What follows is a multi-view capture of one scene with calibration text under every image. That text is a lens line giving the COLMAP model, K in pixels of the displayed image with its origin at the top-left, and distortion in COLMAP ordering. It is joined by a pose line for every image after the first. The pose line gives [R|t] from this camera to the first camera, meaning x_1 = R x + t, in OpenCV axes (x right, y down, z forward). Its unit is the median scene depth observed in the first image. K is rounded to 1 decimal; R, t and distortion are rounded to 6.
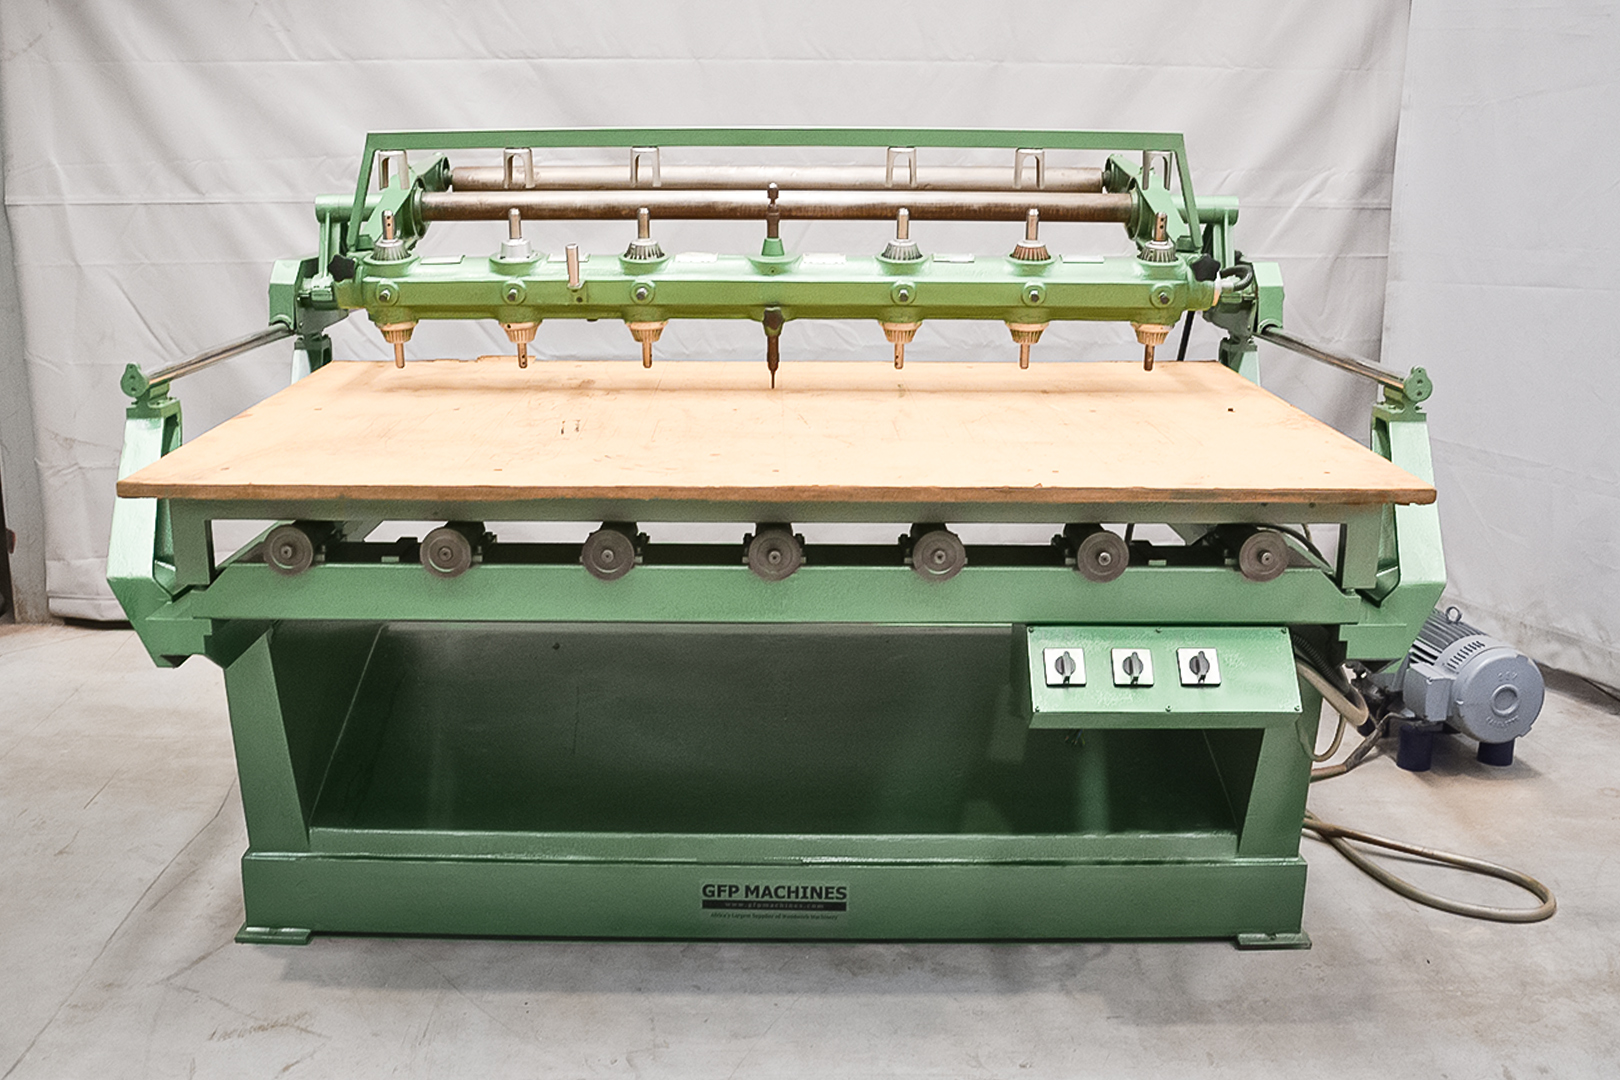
lens RADIAL K [[1599.9, 0, 734.8], [0, 1599.9, 457.9], [0, 0, 1]] dist [-0.170490, 0.156881]
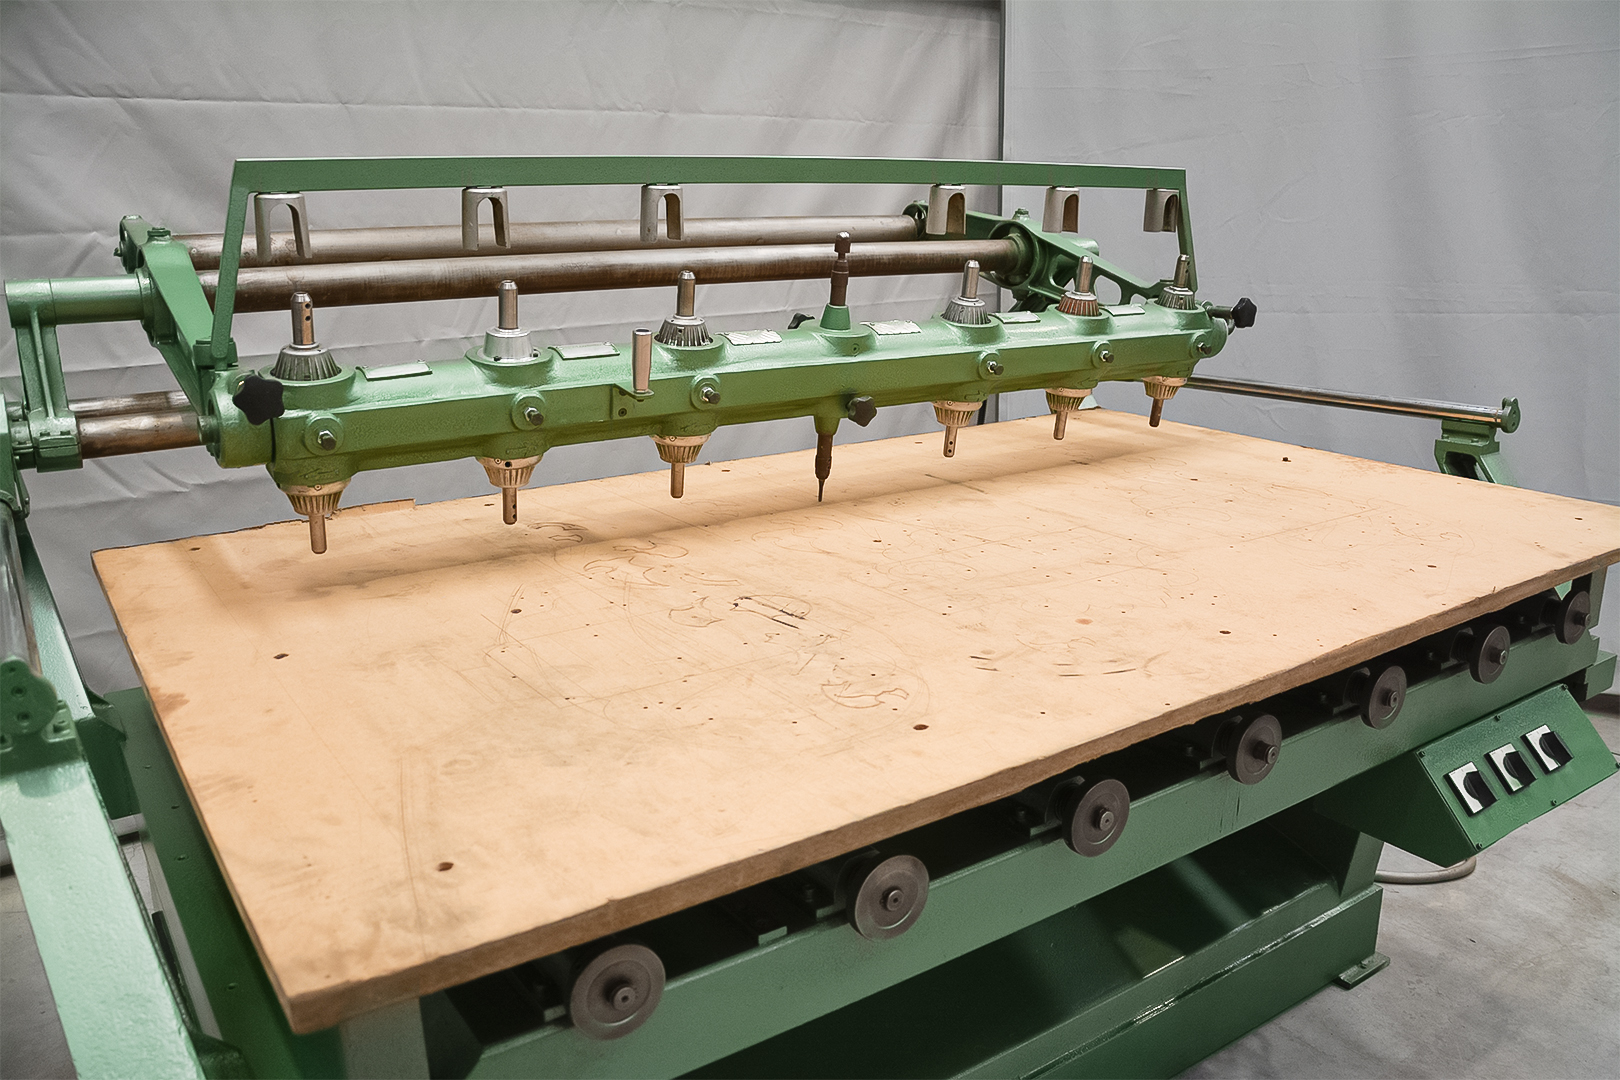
lens RADIAL K [[1274.4, 0, 819.4], [0, 1274.4, 533.9], [0, 0, 1]] dist [-0.173396, 0.157310]
pose [[0.809108, -0.154330, 0.567033, -0.338550], [0.127771, 0.988017, 0.086591, -0.083872], [-0.573601, 0.002389, 0.819131, 0.514803]]
